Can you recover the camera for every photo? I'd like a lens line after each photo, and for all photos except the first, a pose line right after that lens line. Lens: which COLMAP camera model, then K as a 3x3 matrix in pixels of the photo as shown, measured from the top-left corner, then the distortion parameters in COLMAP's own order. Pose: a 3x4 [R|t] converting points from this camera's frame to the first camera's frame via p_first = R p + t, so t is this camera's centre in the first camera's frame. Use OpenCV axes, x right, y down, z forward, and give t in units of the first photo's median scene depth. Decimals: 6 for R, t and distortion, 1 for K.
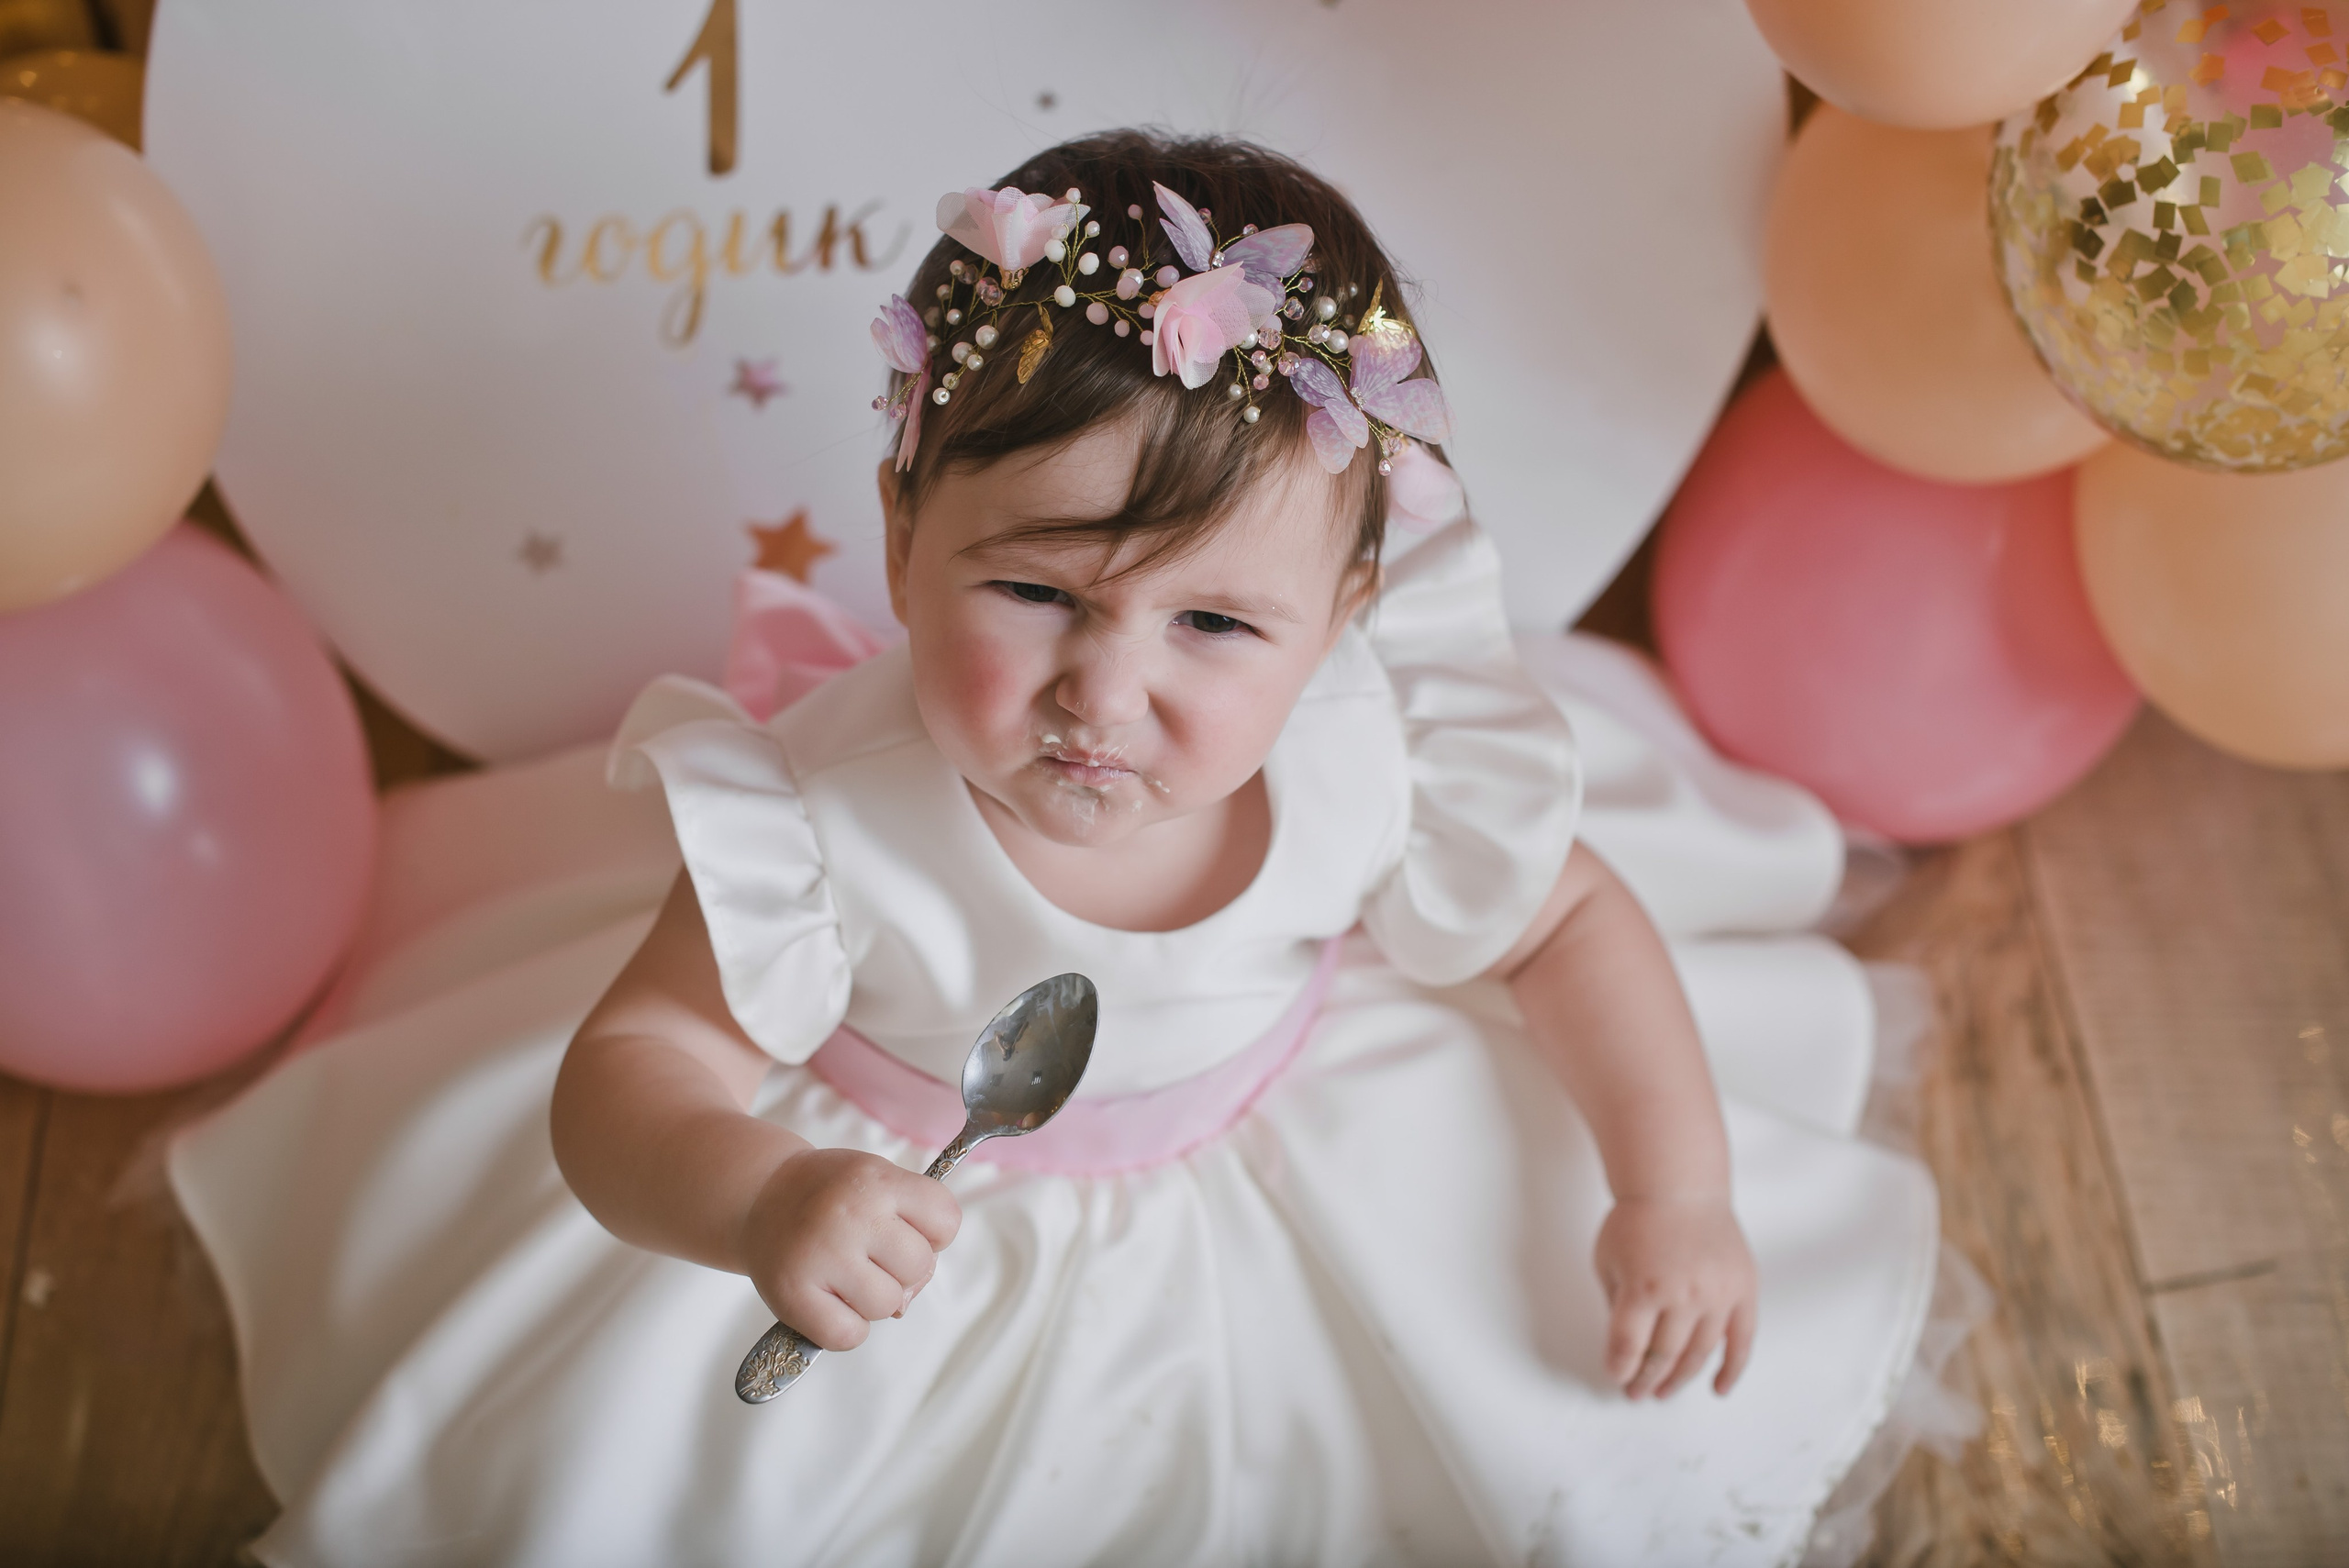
lens RADIAL K [[3527.7, 0, 1012.6], [0, 3527.7, 785.2], [0, 0, 1]] dist [-0.187649, 0.067749]
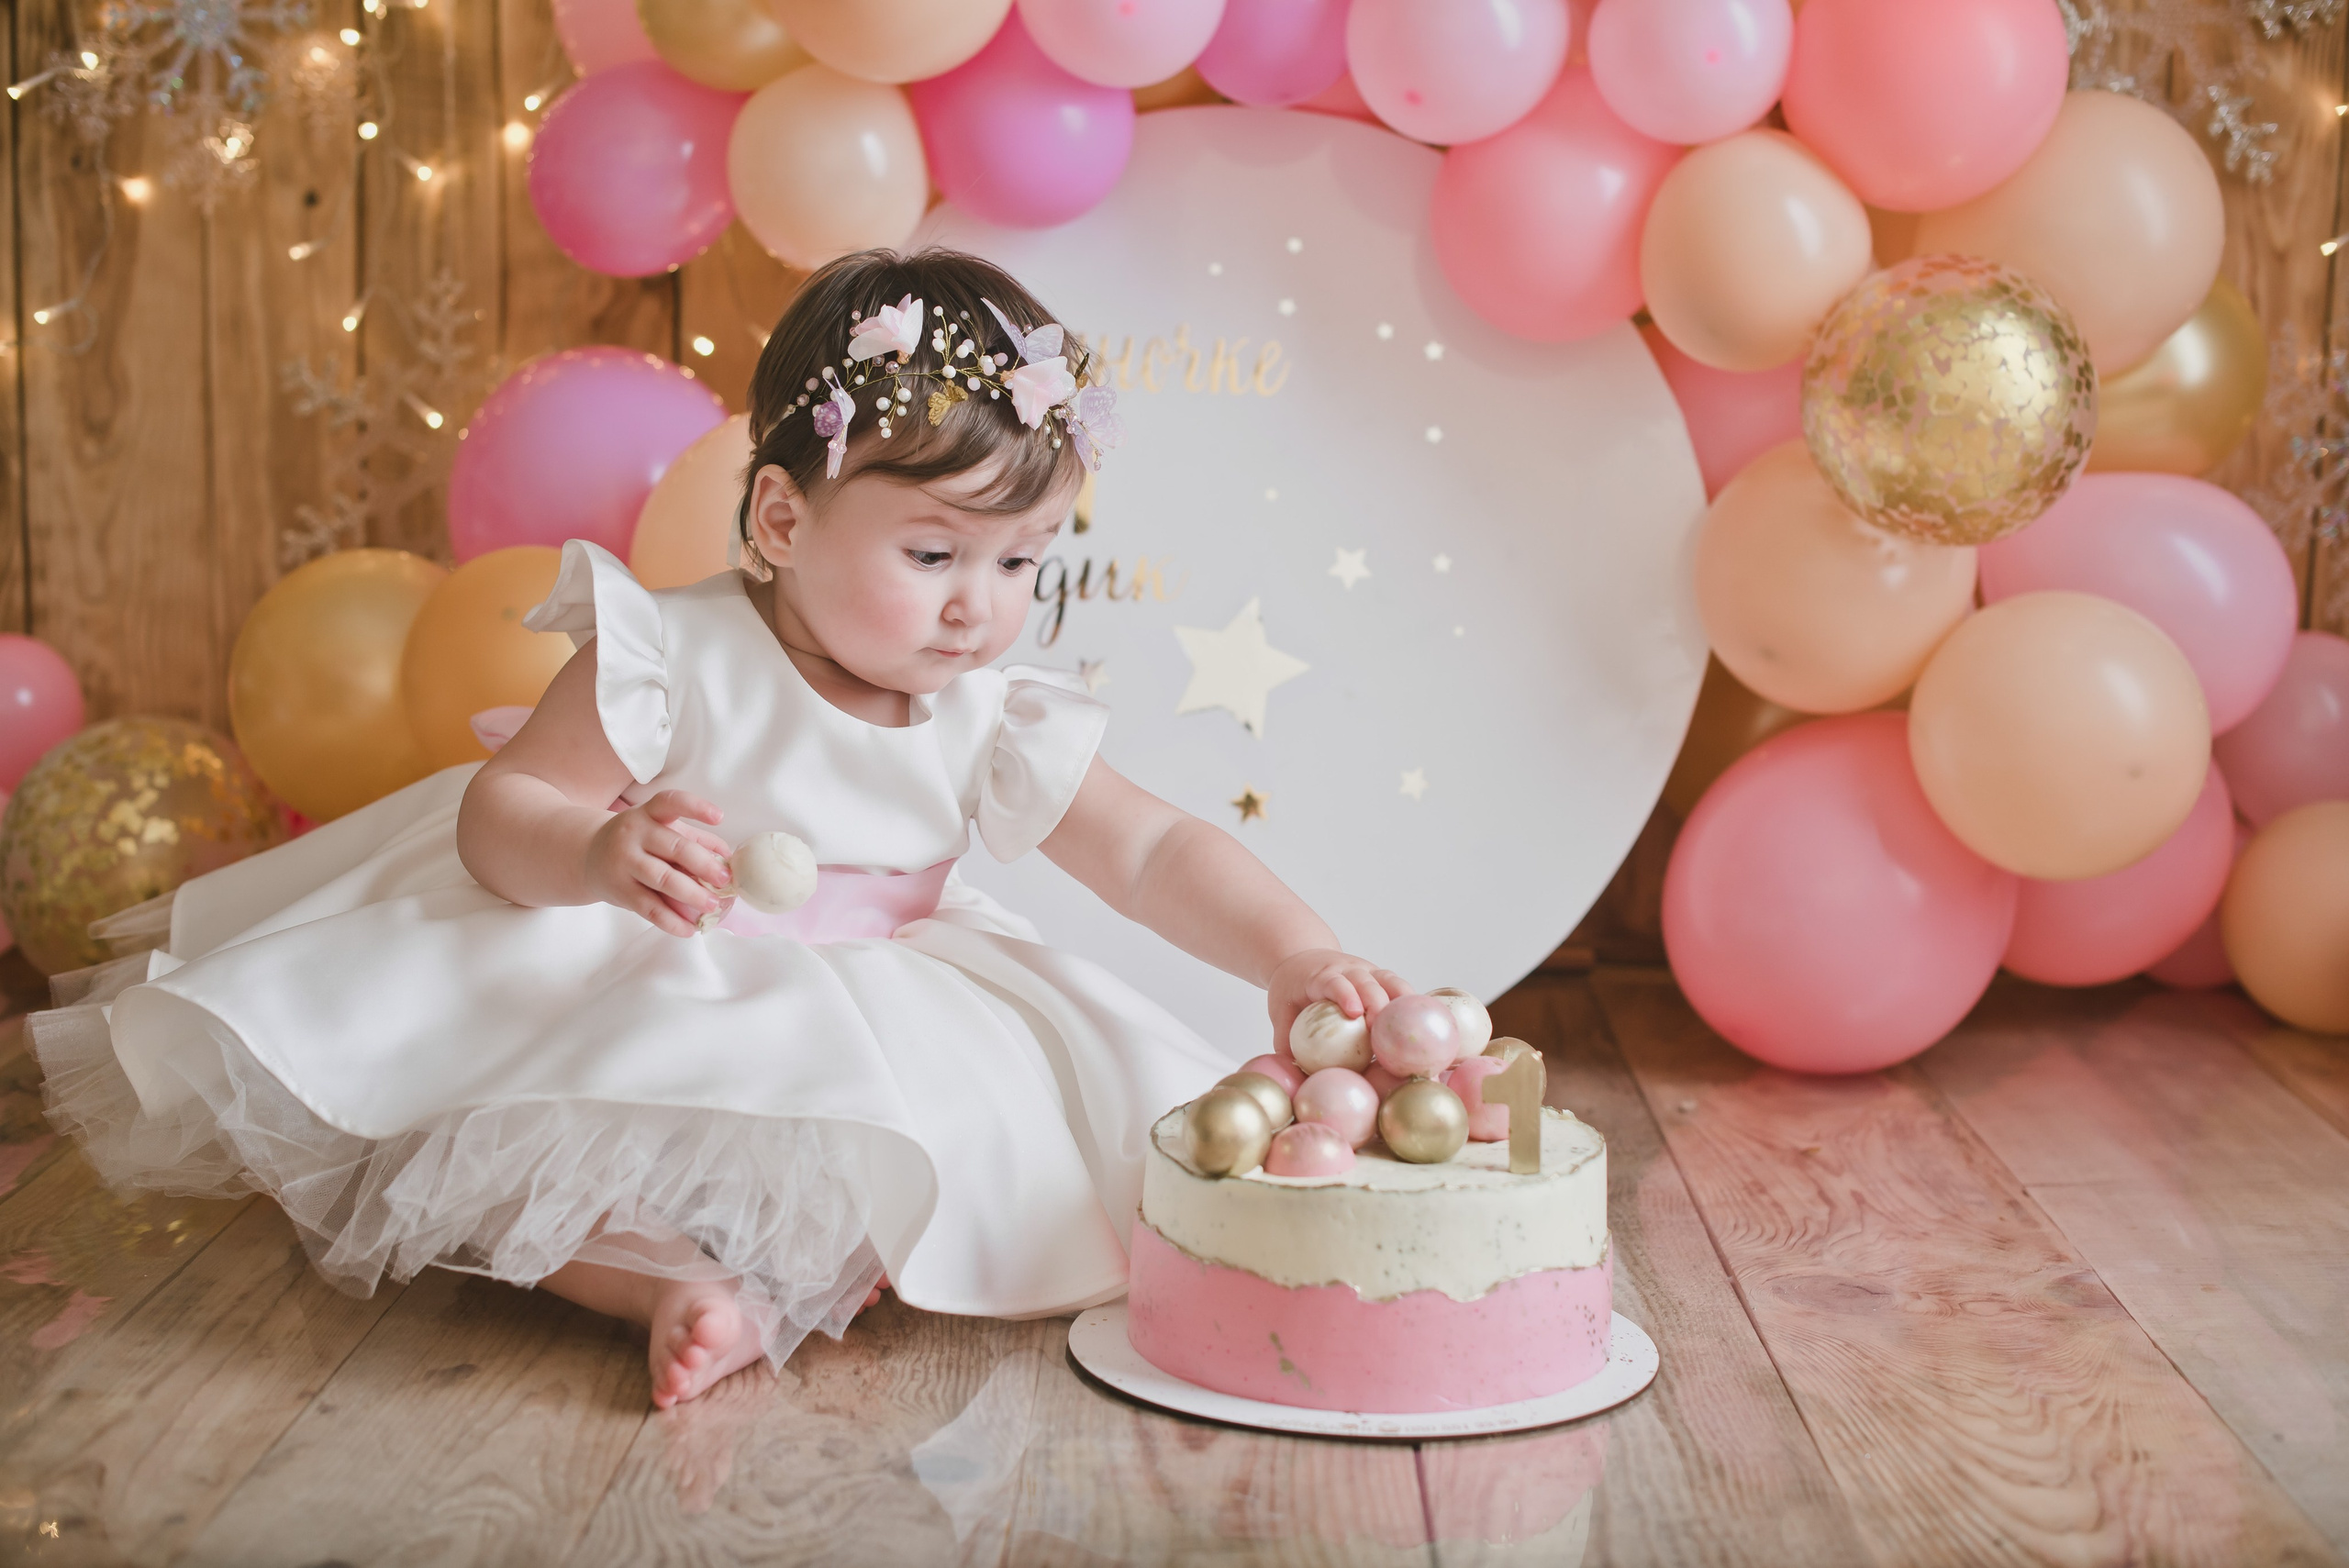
lens RADIAL K [[3466.0, 0, 1179.3], [0, 3466.0, 797.6], [0, 0, 1]] dist [-0.166949, 0.130919]
pose [[0.998179, 0.025816, -0.054523, 0.060684], [-0.055688, 0.741870, -0.668227, 1.036335], [0.023198, 0.670046, 0.741957, -0.161145]]
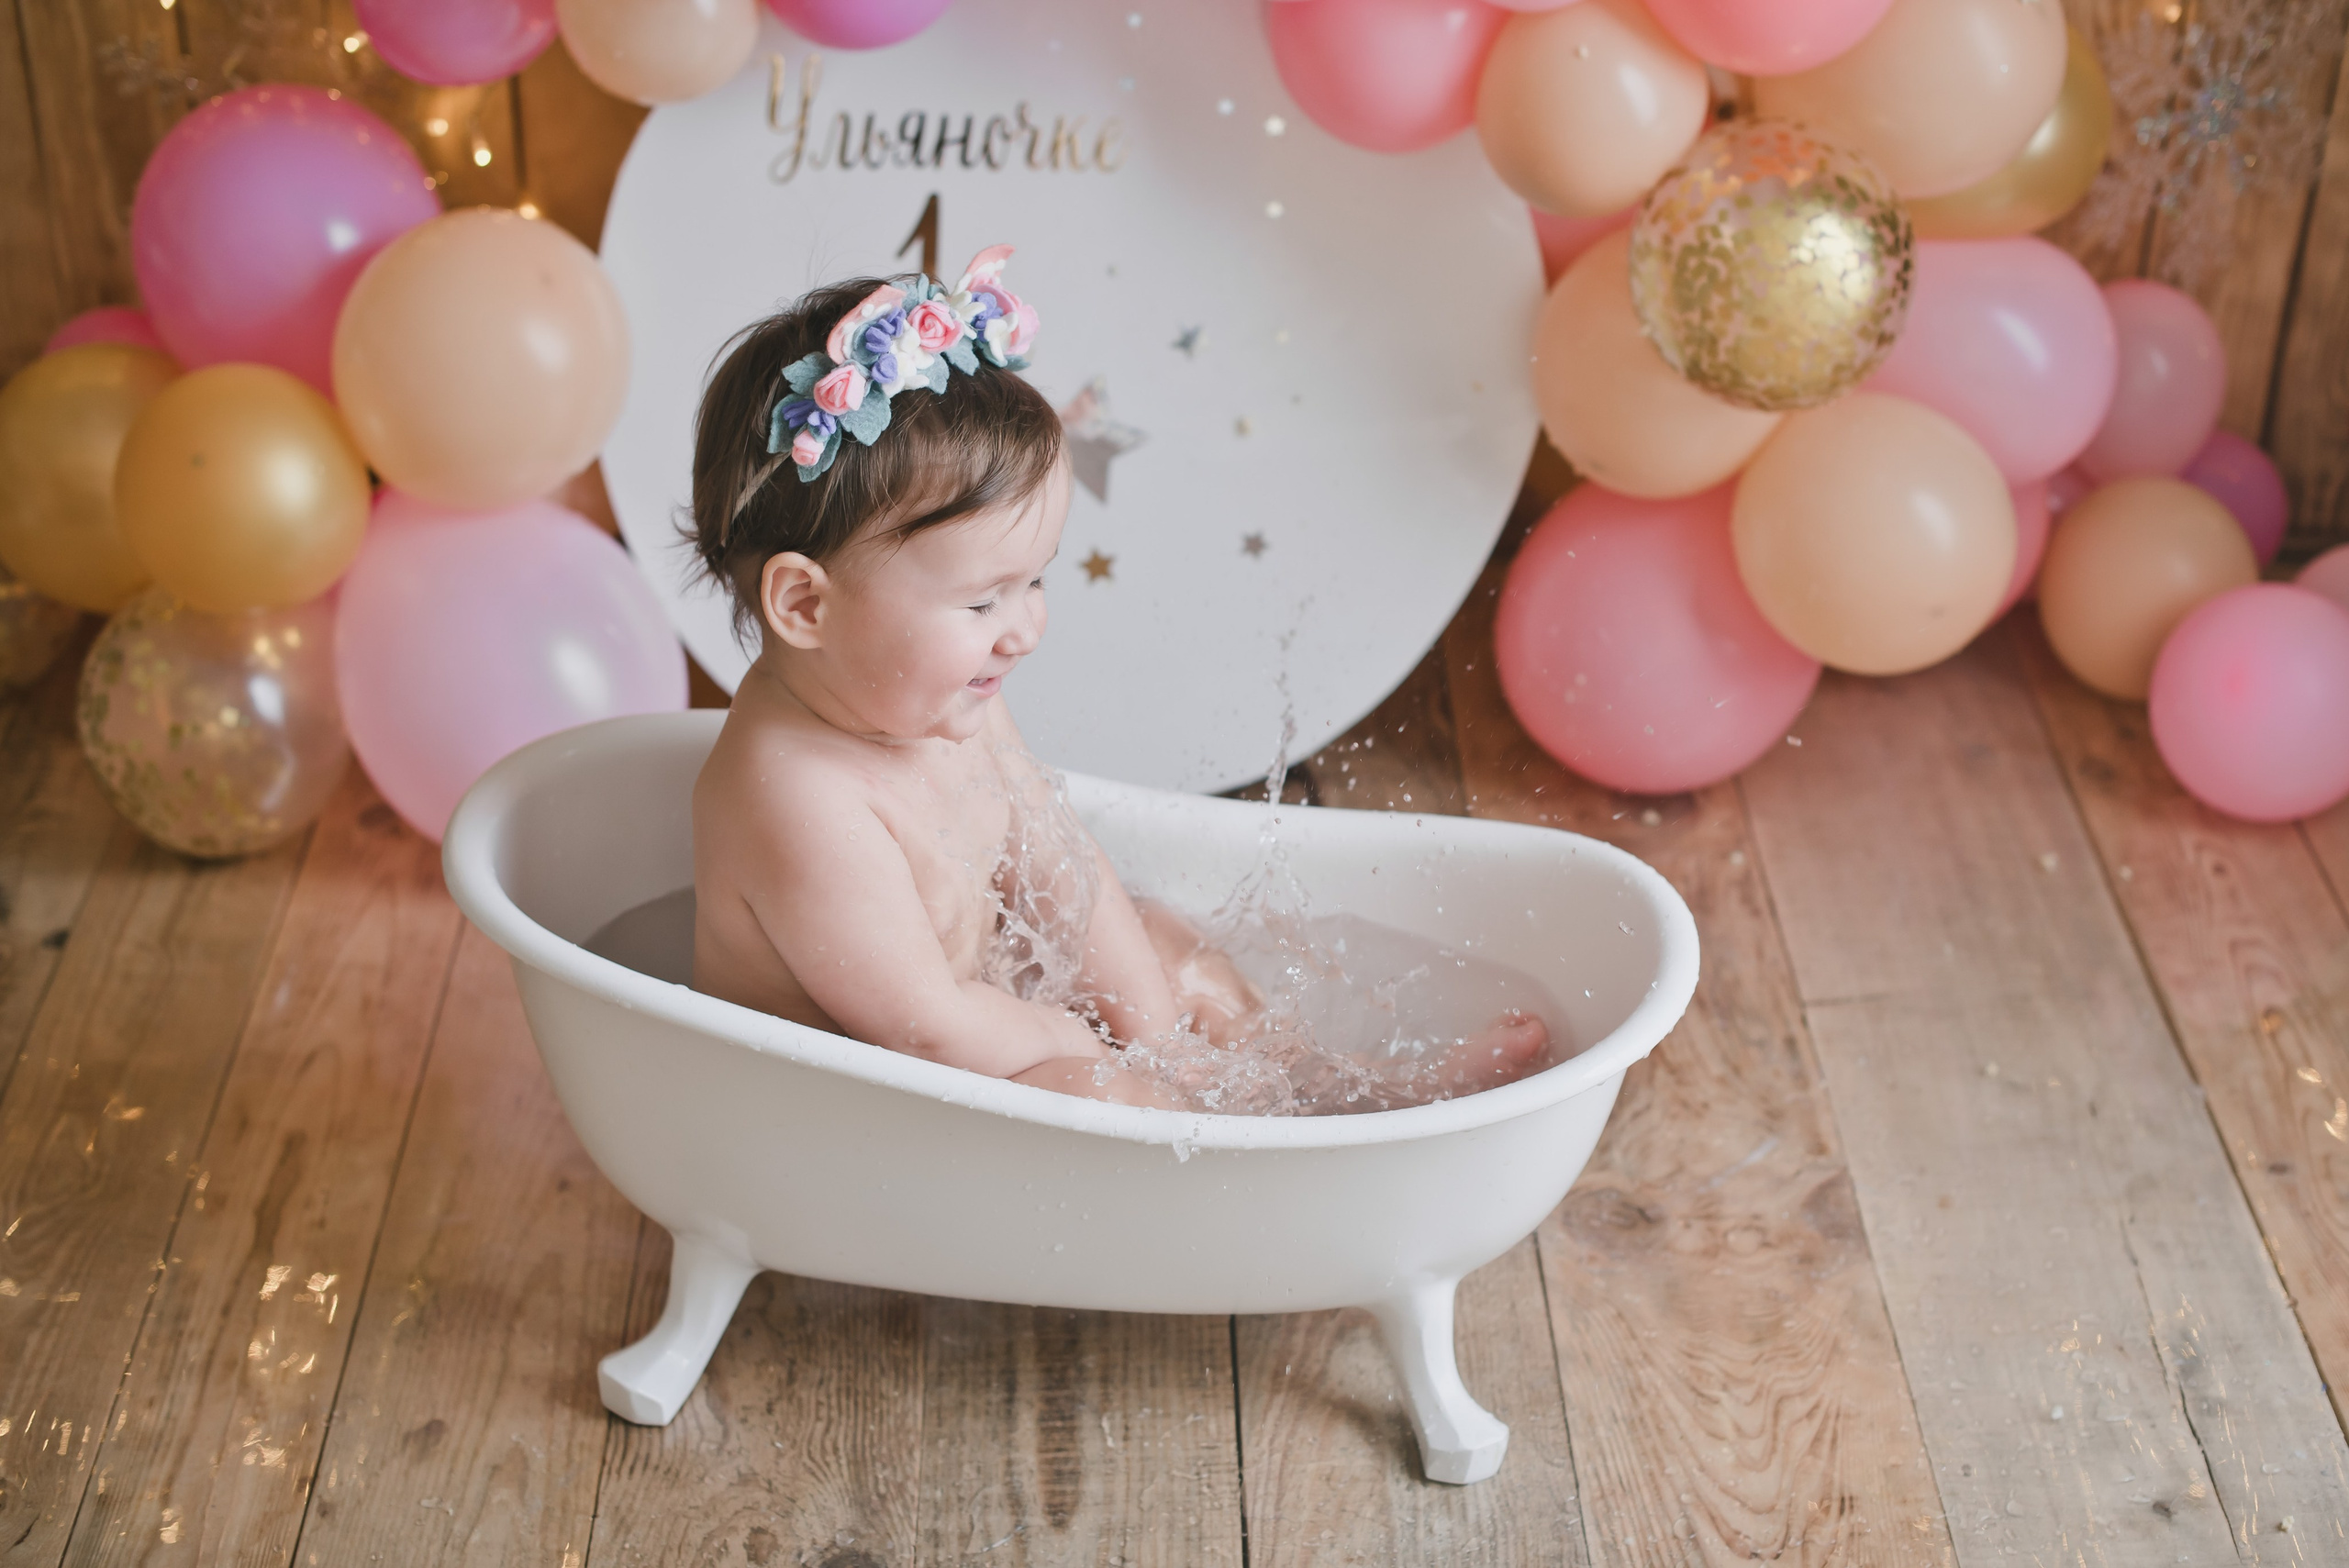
lens RADIAL K [[3726.4, 0, 1259.5], [0, 3726.4, 794.8], [0, 0, 1]] dist [-0.159657, 0.104684]
pose [[0.999770, 0.020083, 0.007500, 0.071932], [-0.016476, 0.943653, -0.330525, 0.650172], [-0.013715, 0.330325, 0.943767, -0.649777]]
